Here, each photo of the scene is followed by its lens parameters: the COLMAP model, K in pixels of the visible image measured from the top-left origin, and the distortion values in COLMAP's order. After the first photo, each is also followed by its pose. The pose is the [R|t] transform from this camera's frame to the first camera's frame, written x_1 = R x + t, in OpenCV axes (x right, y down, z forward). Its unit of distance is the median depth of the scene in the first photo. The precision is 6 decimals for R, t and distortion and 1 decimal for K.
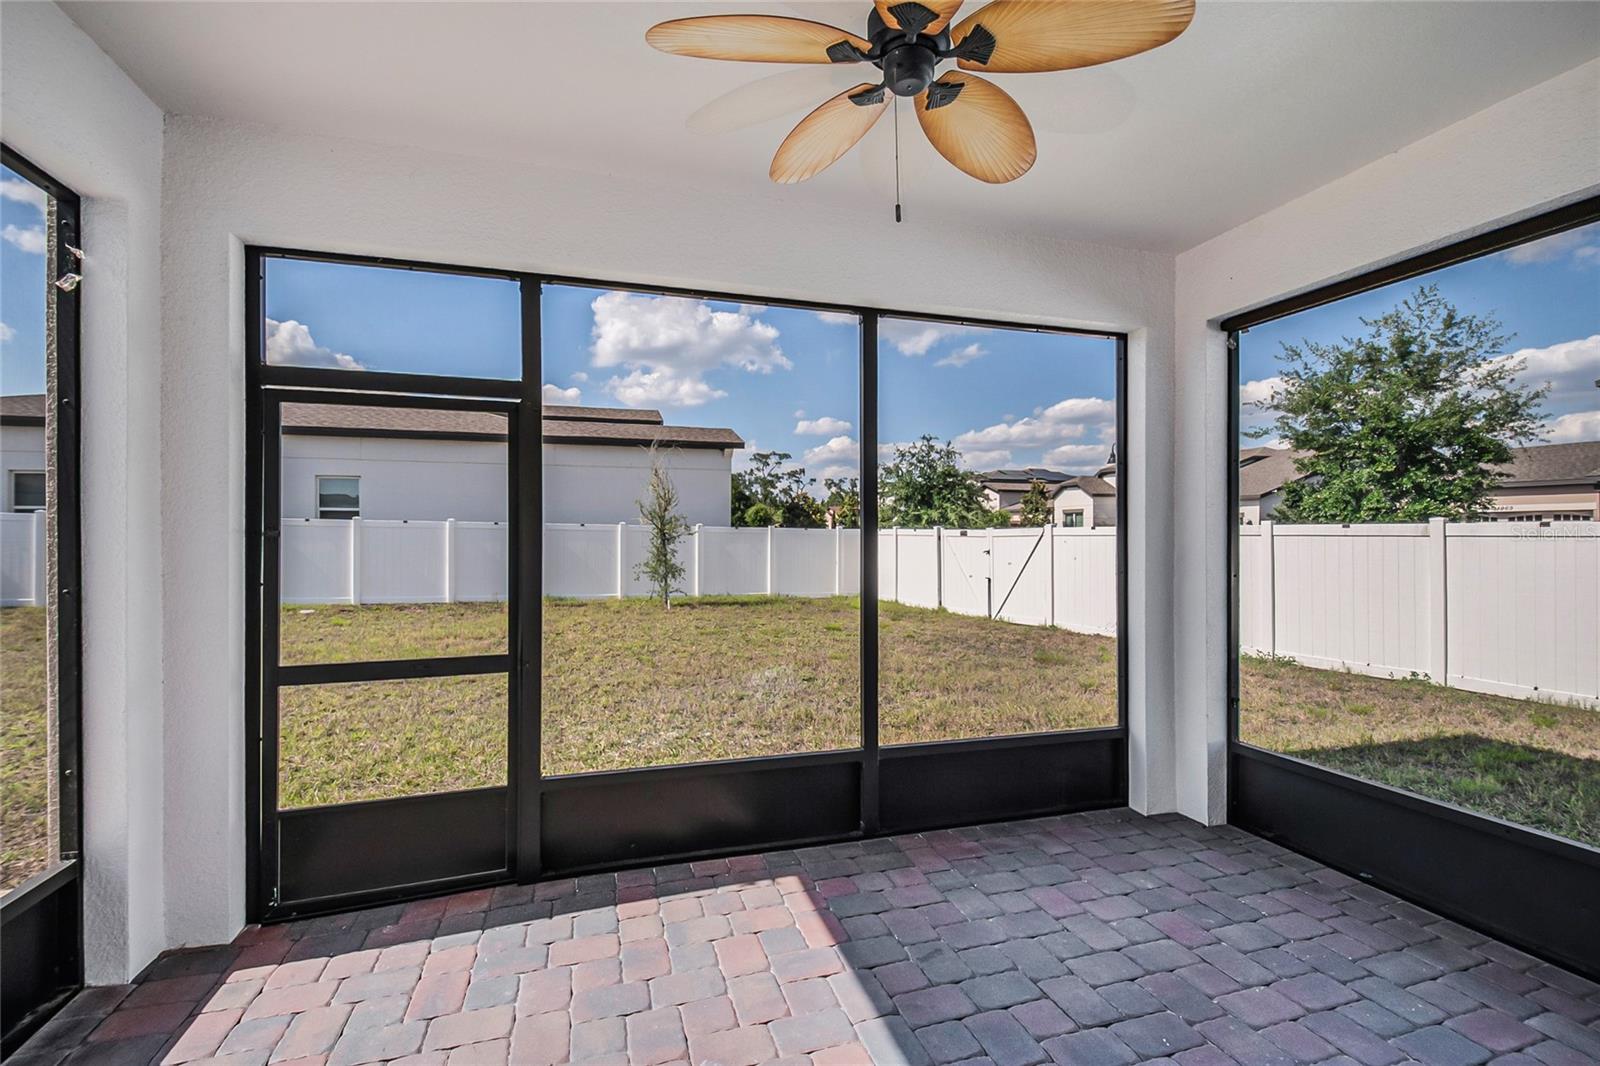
lens RADIAL K [[705.7, 0, 810.8], [0, 705.7, 535.8], [0, 0, 1]] dist [0.005933, -0.013016]
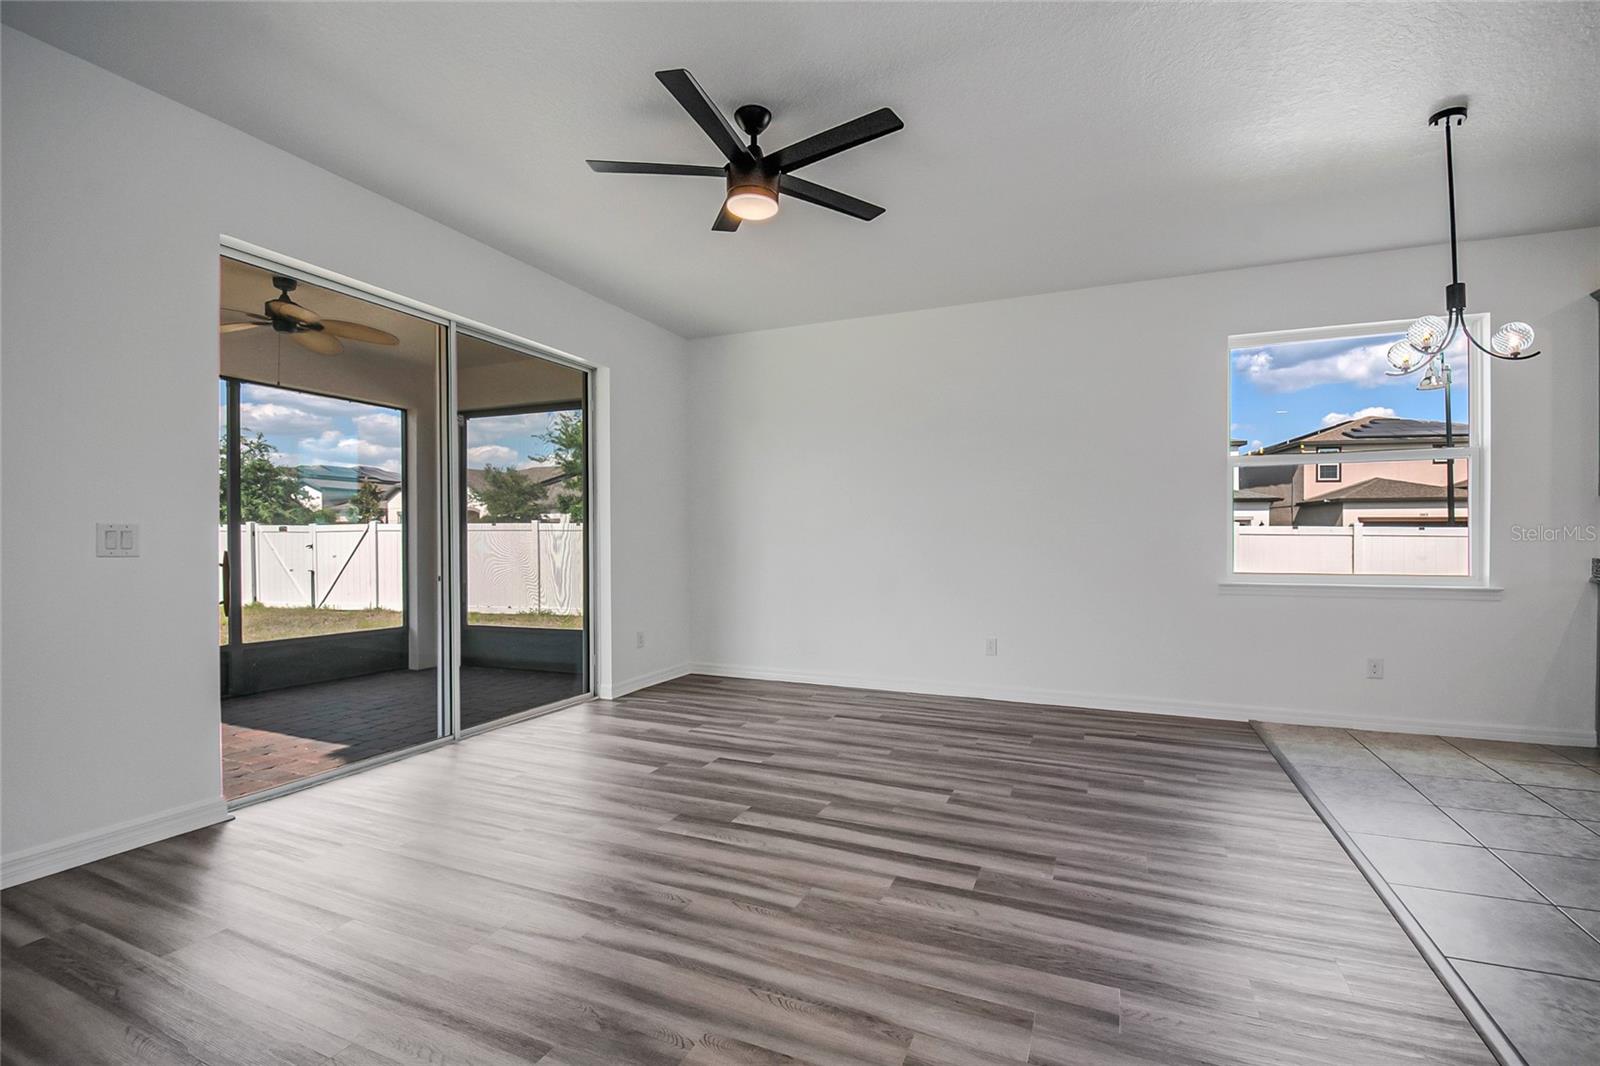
lens RADIAL K [[705.7, 0, 811.1], [0, 705.7, 542.6], [0, 0, 1]] dist [0.005933, -0.013016]
pose [[0.646533, -0.002197, 0.762883, -0.056532], [0.000155, 0.999996, 0.002748, 0.011024], [-0.762886, -0.001659, 0.646531, -0.203605]]
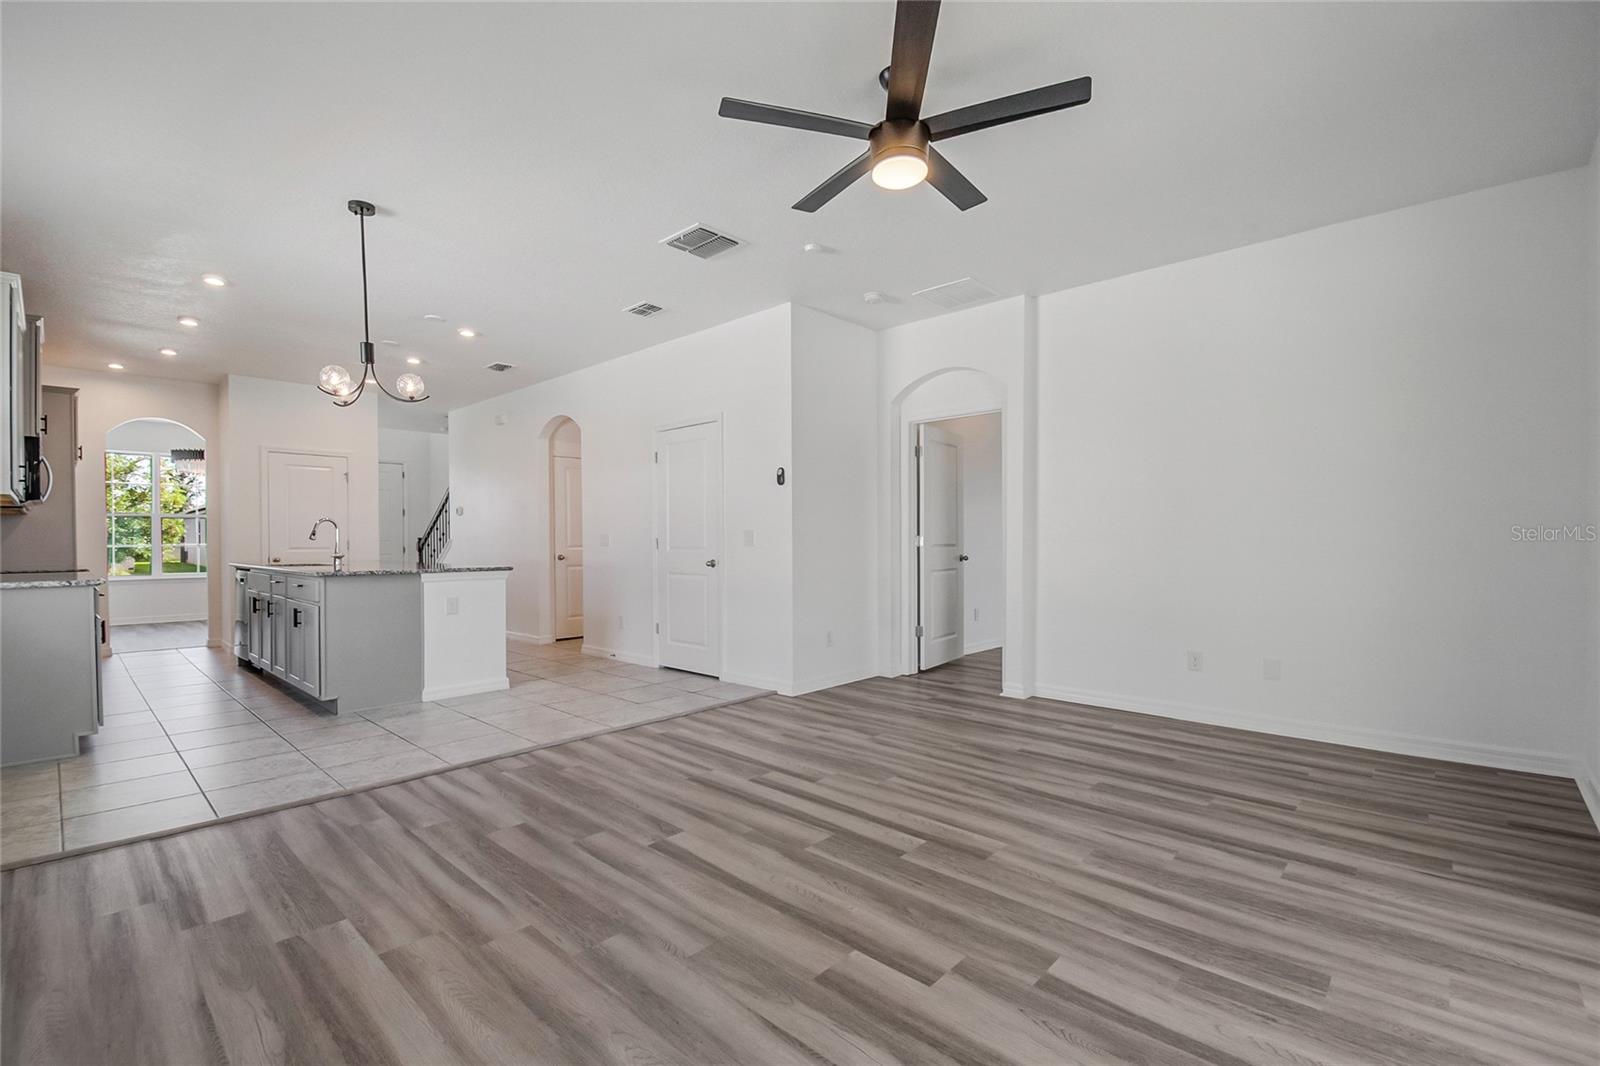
lens RADIAL K [[705.7, 0, 802.2], [0, 705.7, 542.1], [0, 0, 1]] dist [0.005933, -0.013016]
pose [[-0.868653, 0.007859, -0.495359, 0.137712], [0.005570, 0.999966, 0.006097, 0.010786], [0.495390, 0.002537, -0.868667, 0.016025]]
